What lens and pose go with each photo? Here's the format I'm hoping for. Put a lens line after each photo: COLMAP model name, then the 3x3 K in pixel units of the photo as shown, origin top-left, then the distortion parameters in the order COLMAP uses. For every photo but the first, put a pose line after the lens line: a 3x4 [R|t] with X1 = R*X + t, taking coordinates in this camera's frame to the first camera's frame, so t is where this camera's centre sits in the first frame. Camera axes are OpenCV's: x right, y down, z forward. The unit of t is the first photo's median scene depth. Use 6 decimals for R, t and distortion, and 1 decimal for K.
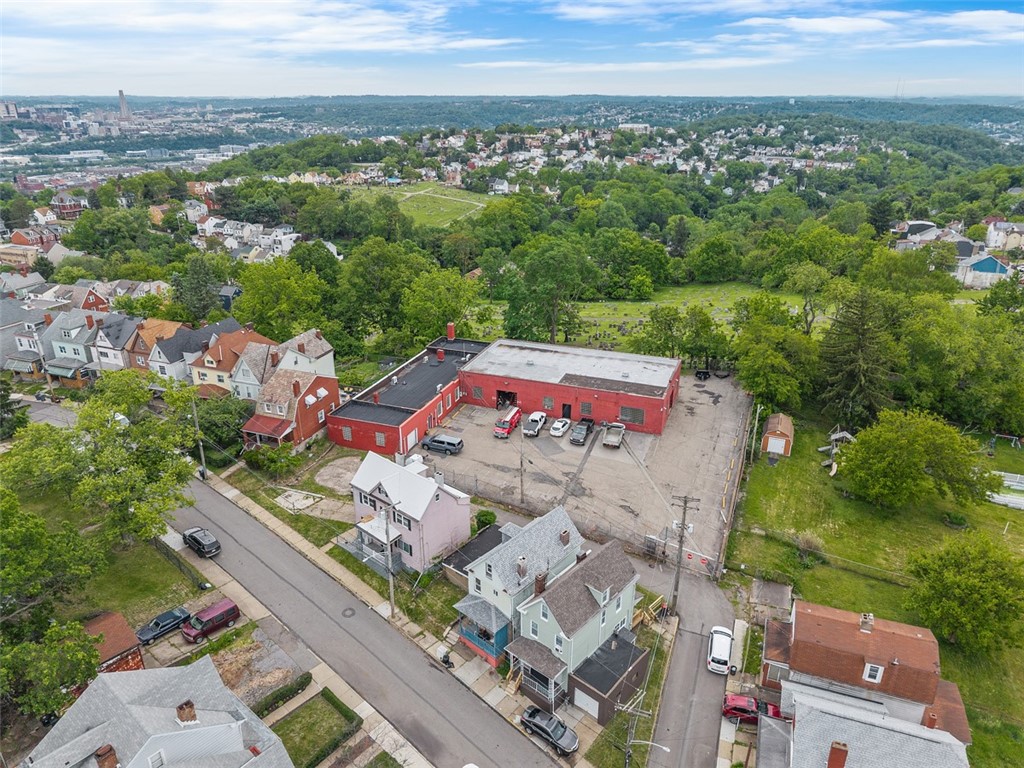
lens RADIAL K [[699.1, 0, 512.0], [0, 699.1, 384.0], [0, 0, 1]] dist [0.016344, -0.011630]
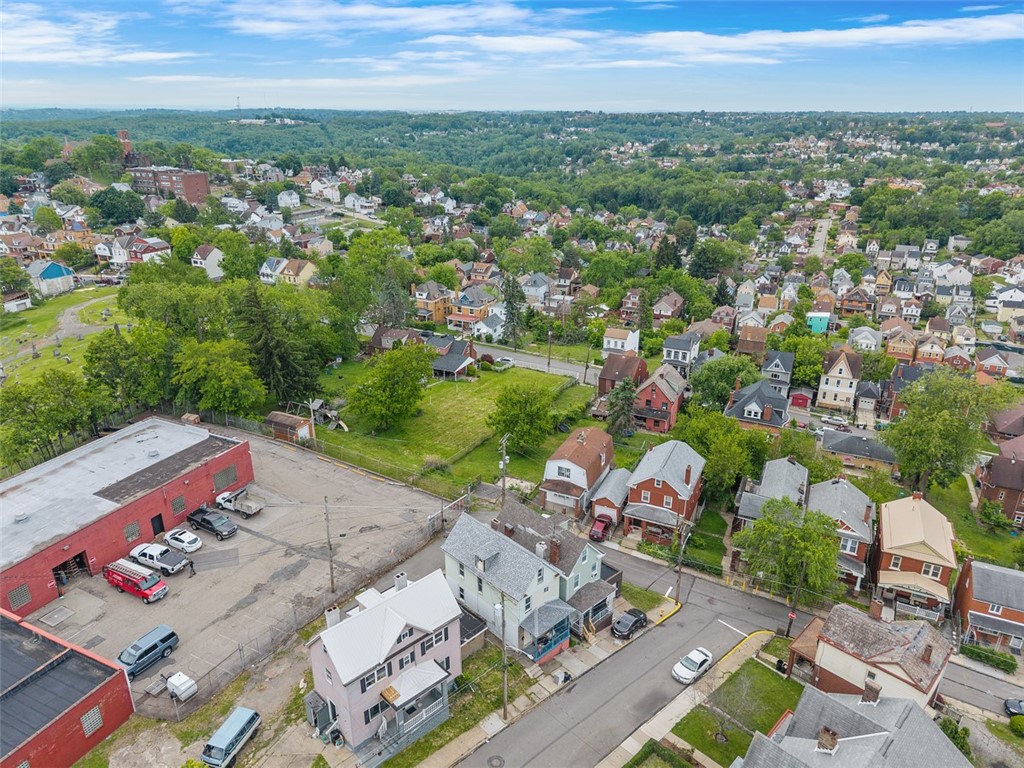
lens RADIAL K [[690.3, 0, 512.0], [0, 690.3, 384.0], [0, 0, 1]] dist [0.025124, -0.039316]
pose [[0.083517, -0.368788, 0.925754, -0.641572], [0.374879, 0.872384, 0.313707, -0.225226], [-0.923304, 0.320846, 0.211109, 0.554485]]
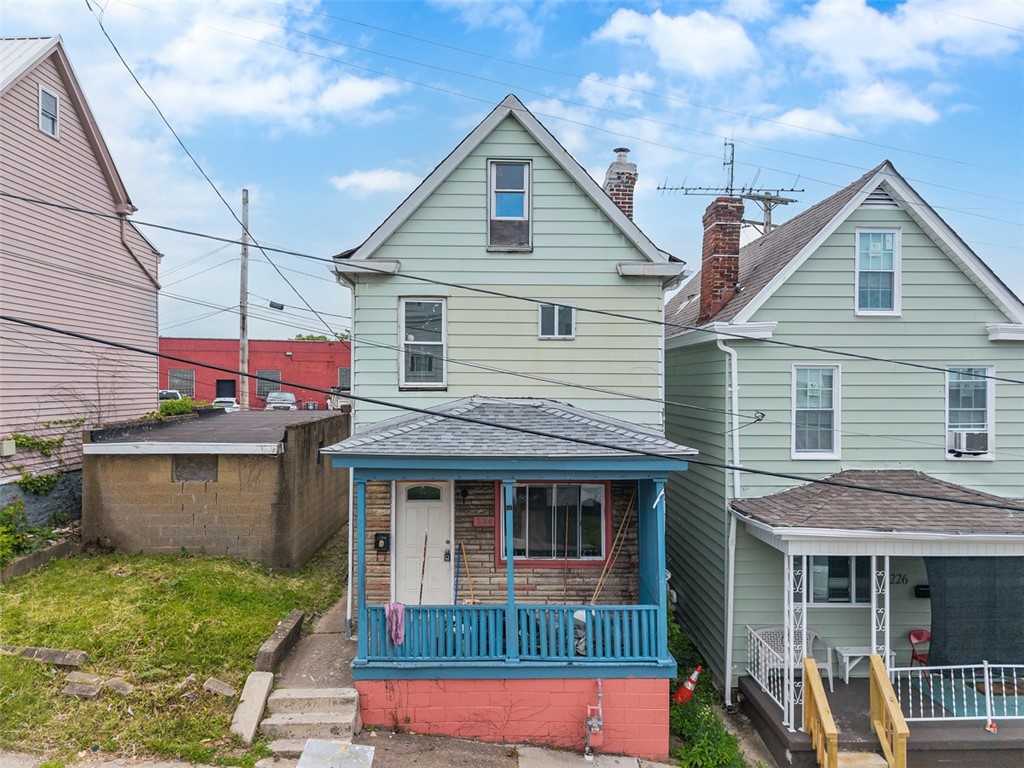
lens RADIAL K [[699.1, 0, 512.0], [0, 699.1, 384.0], [0, 0, 1]] dist [0.016344, -0.011630]
pose [[0.749786, -0.001669, 0.661678, -0.118583], [0.254721, 0.923658, -0.286309, 0.274901], [-0.610686, 0.383214, 0.692971, 0.664420]]
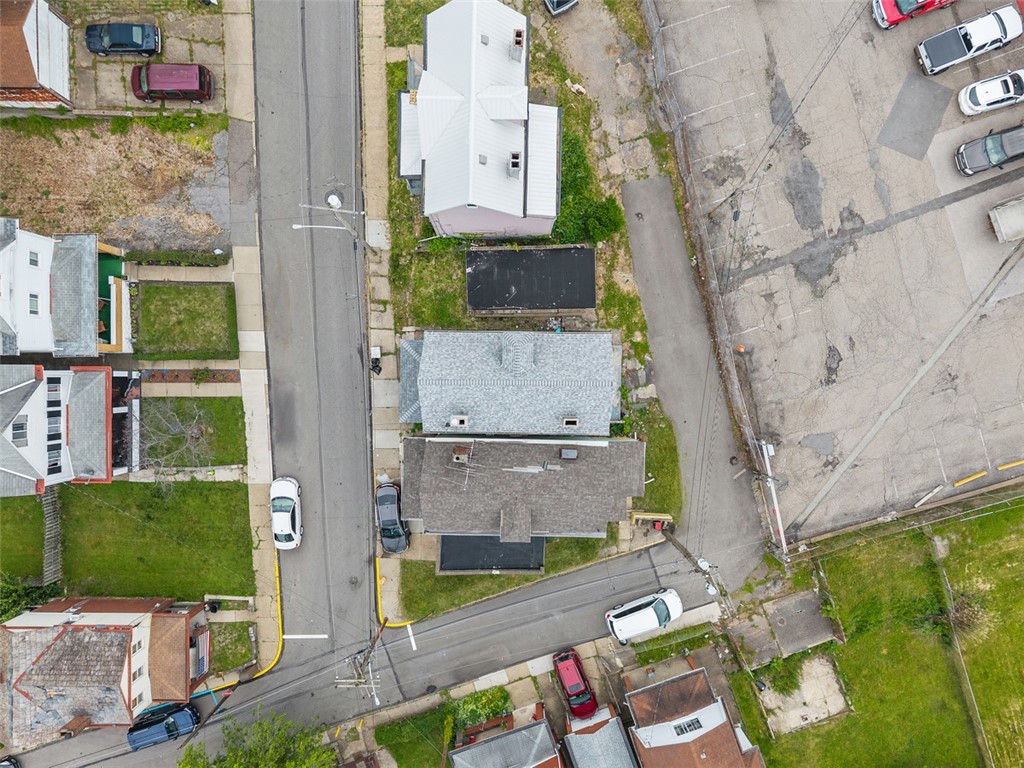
lens RADIAL K [[699.1, 0, 512.0], [0, 699.1, 384.0], [0, 0, 1]] dist [0.016344, -0.011630]
pose [[0.645247, 0.763873, 0.012437, 0.008065], [-0.294959, 0.234070, 0.926397, -0.260785], [0.704738, -0.601423, 0.376344, 0.610186]]
